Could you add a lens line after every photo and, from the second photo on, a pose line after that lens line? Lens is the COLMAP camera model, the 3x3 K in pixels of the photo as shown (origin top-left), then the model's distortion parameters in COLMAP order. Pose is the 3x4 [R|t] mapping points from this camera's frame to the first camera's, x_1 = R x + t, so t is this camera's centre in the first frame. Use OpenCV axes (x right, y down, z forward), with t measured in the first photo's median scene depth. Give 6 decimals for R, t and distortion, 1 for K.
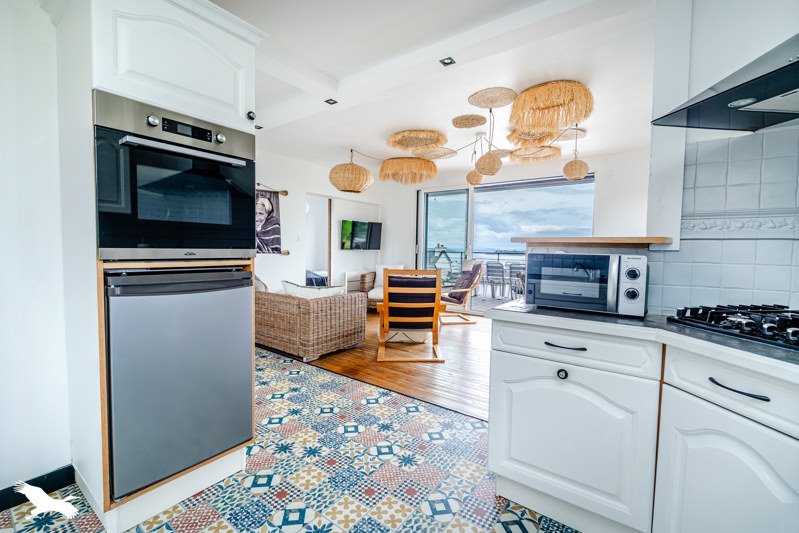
lens RADIAL K [[345.0, 0, 399.5], [0, 345.0, 266.5], [0, 0, 1]] dist [-0.023219, -0.000204]
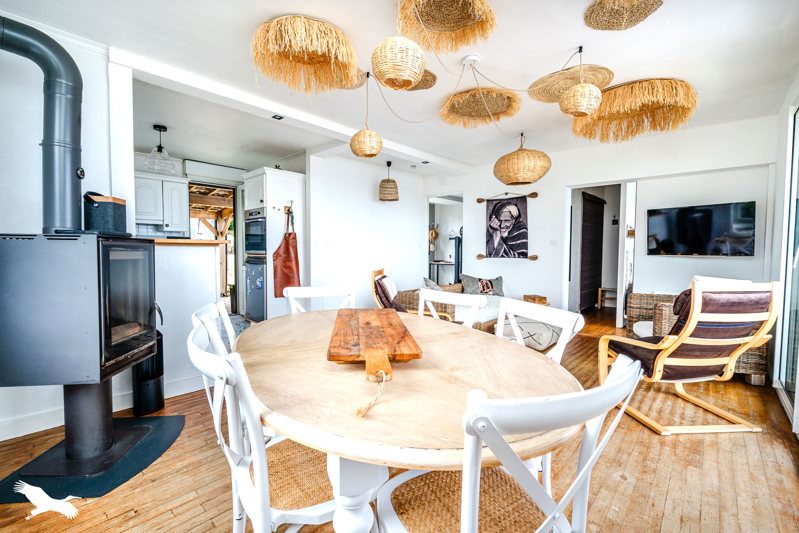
lens RADIAL K [[345.0, 0, 399.5], [0, 345.0, 266.5], [0, 0, 1]] dist [-0.023219, -0.000204]
pose [[-0.134444, 0.030564, -0.990450, 0.684396], [-0.059552, 0.997468, 0.038864, -0.031153], [0.989130, 0.064209, -0.132284, 0.784393]]
